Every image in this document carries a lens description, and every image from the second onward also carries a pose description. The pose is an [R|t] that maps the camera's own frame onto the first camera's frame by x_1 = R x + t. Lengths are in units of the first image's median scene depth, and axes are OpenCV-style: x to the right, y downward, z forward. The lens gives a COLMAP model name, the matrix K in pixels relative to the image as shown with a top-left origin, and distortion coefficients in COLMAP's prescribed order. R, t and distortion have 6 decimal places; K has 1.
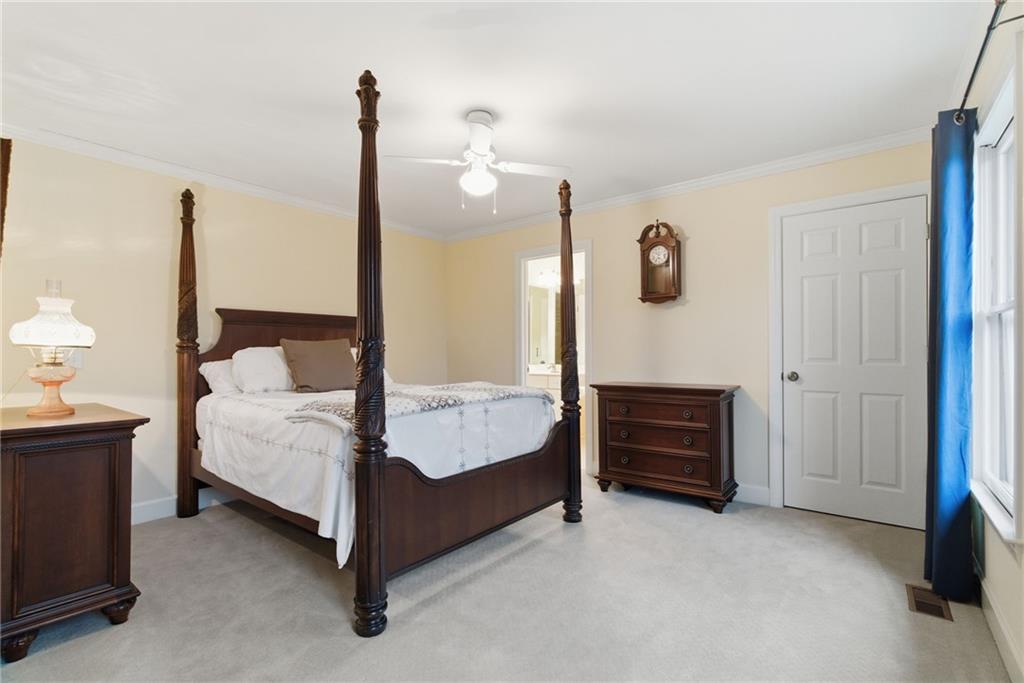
lens RADIAL K [[472.9, 0, 506.9], [0, 472.9, 350.7], [0, 0, 1]] dist [0.002247, -0.000396]
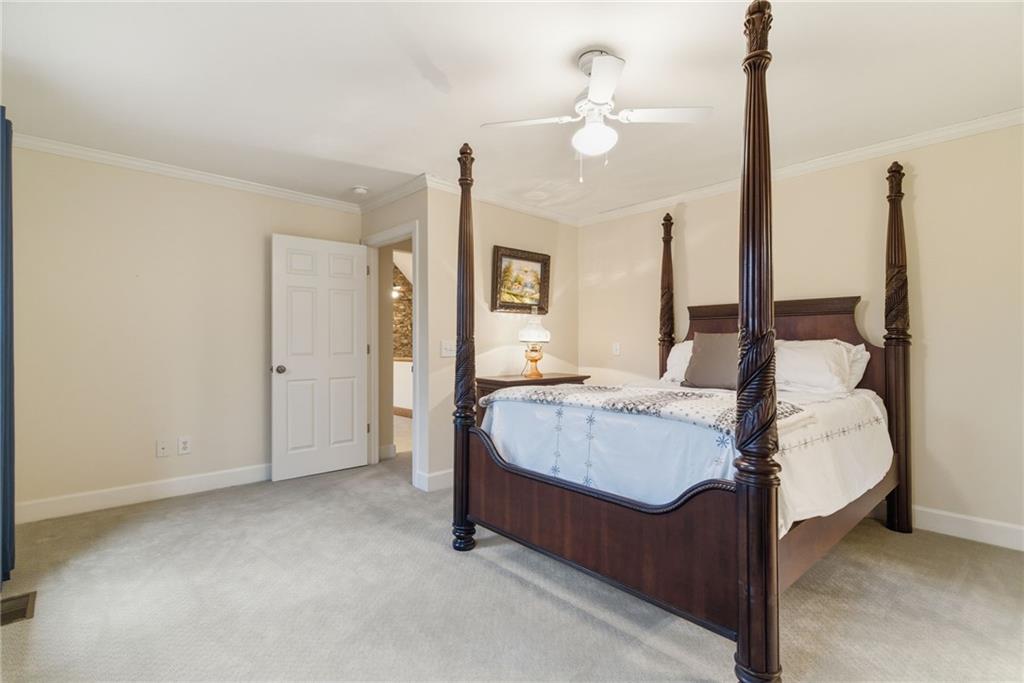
lens RADIAL K [[472.9, 0, 507.7], [0, 472.9, 336.7], [0, 0, 1]] dist [0.002247, -0.000396]
pose [[-0.156106, -0.010080, -0.987689, 0.778289], [0.001728, 0.999944, -0.010478, -0.006615], [0.987739, -0.003343, -0.156079, 0.987890]]
